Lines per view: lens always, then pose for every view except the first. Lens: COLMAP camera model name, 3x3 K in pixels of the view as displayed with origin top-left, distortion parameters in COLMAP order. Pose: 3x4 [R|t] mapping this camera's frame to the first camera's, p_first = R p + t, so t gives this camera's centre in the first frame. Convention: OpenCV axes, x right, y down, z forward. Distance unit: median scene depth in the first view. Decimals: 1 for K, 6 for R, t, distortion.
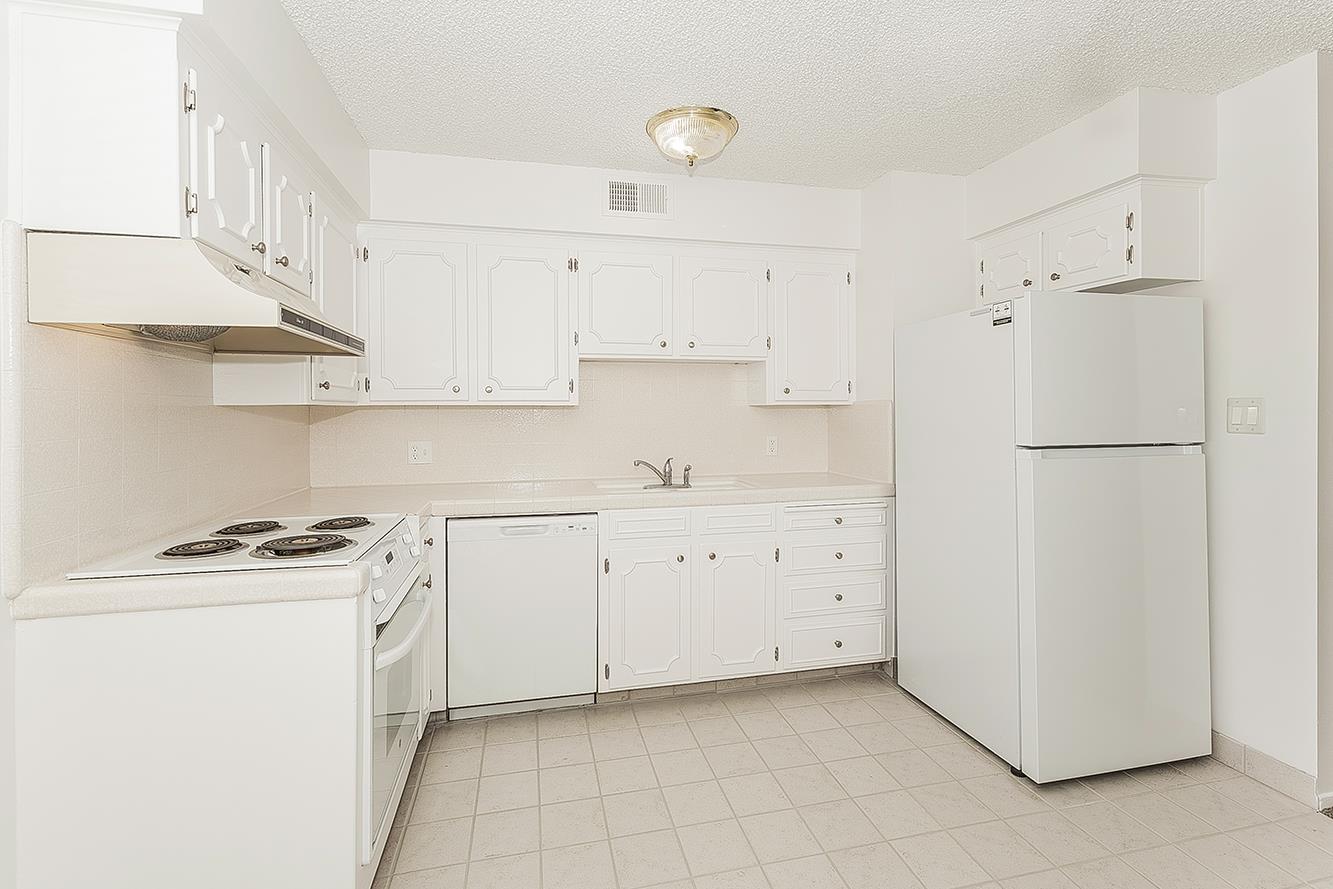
lens RADIAL K [[624.8, 0, 660.1], [0, 624.8, 414.8], [0, 0, 1]] dist [-0.001393, 0.000070]
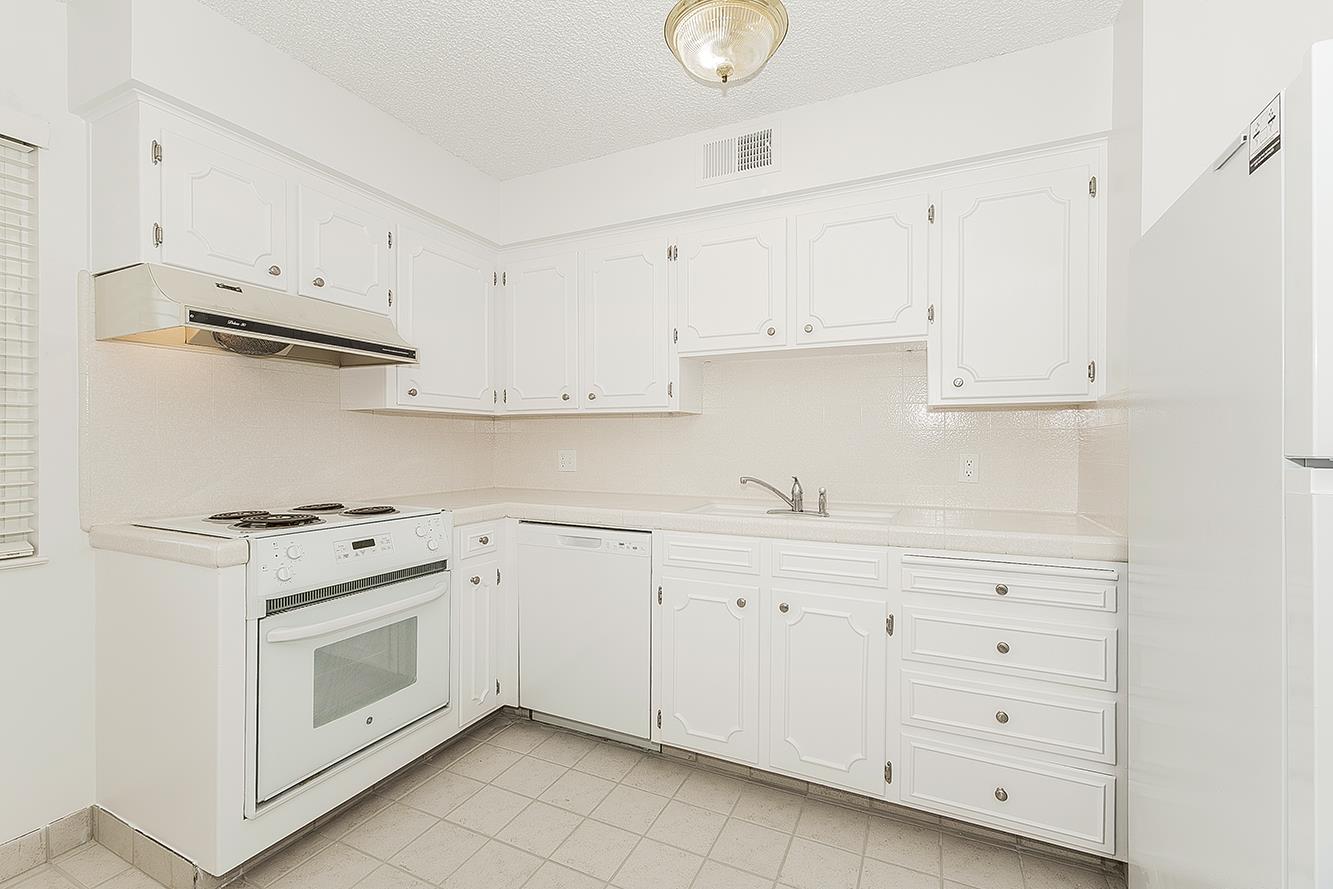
lens RADIAL K [[576.3, 0, 668.4], [0, 576.3, 449.8], [0, 0, 1]] dist [0.005573, -0.002655]
pose [[0.776024, 0.012733, -0.630575, 0.389944], [-0.011981, 0.999913, 0.005447, 0.036809], [0.630590, 0.003328, 0.776109, 0.371637]]
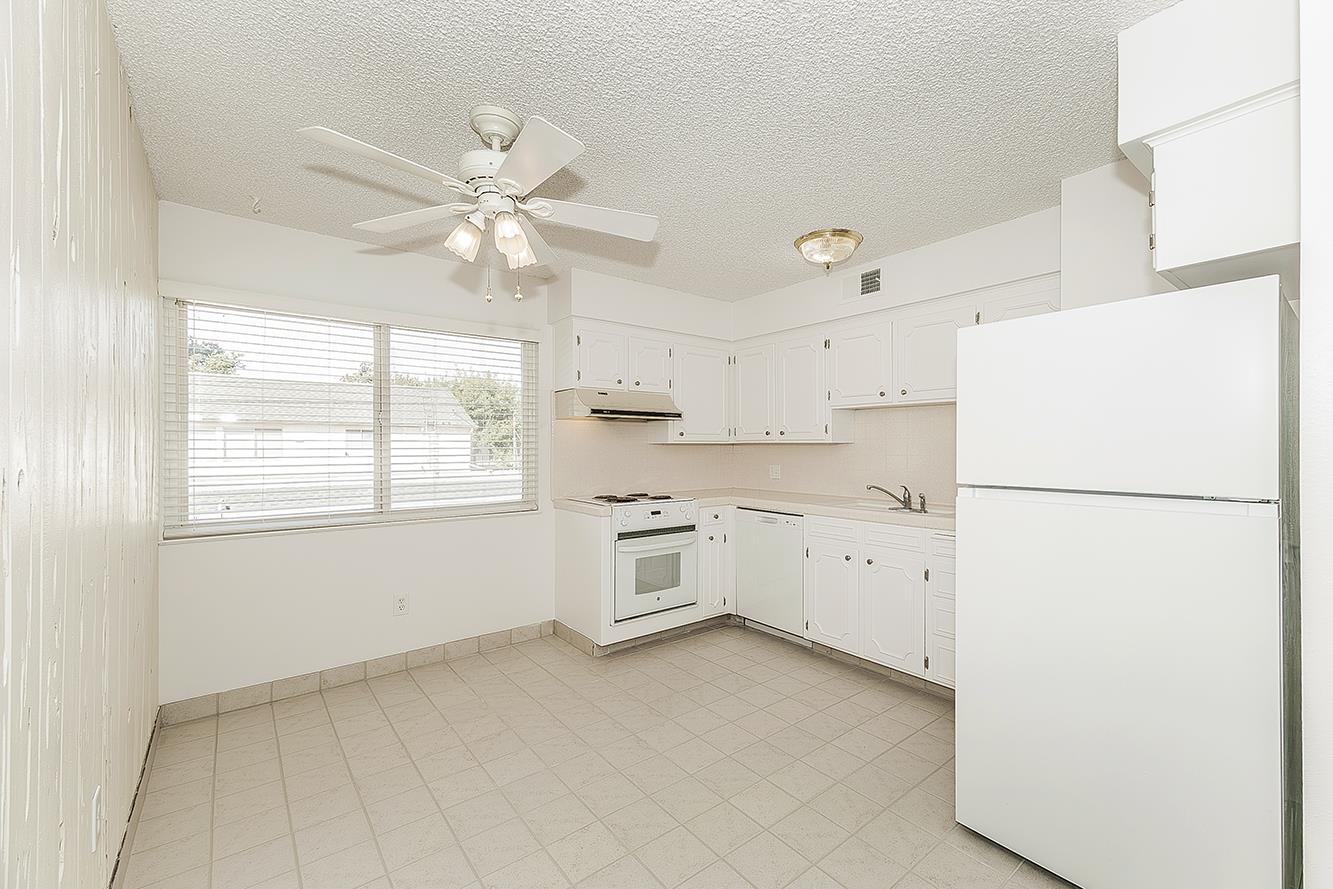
lens RADIAL K [[576.3, 0, 675.6], [0, 576.3, 450.5], [0, 0, 1]] dist [0.005573, -0.002655]
pose [[0.397414, 0.009233, -0.917593, 0.961110], [-0.008538, 0.999943, 0.006364, -0.003056], [0.917600, 0.005305, 0.397470, 0.168736]]
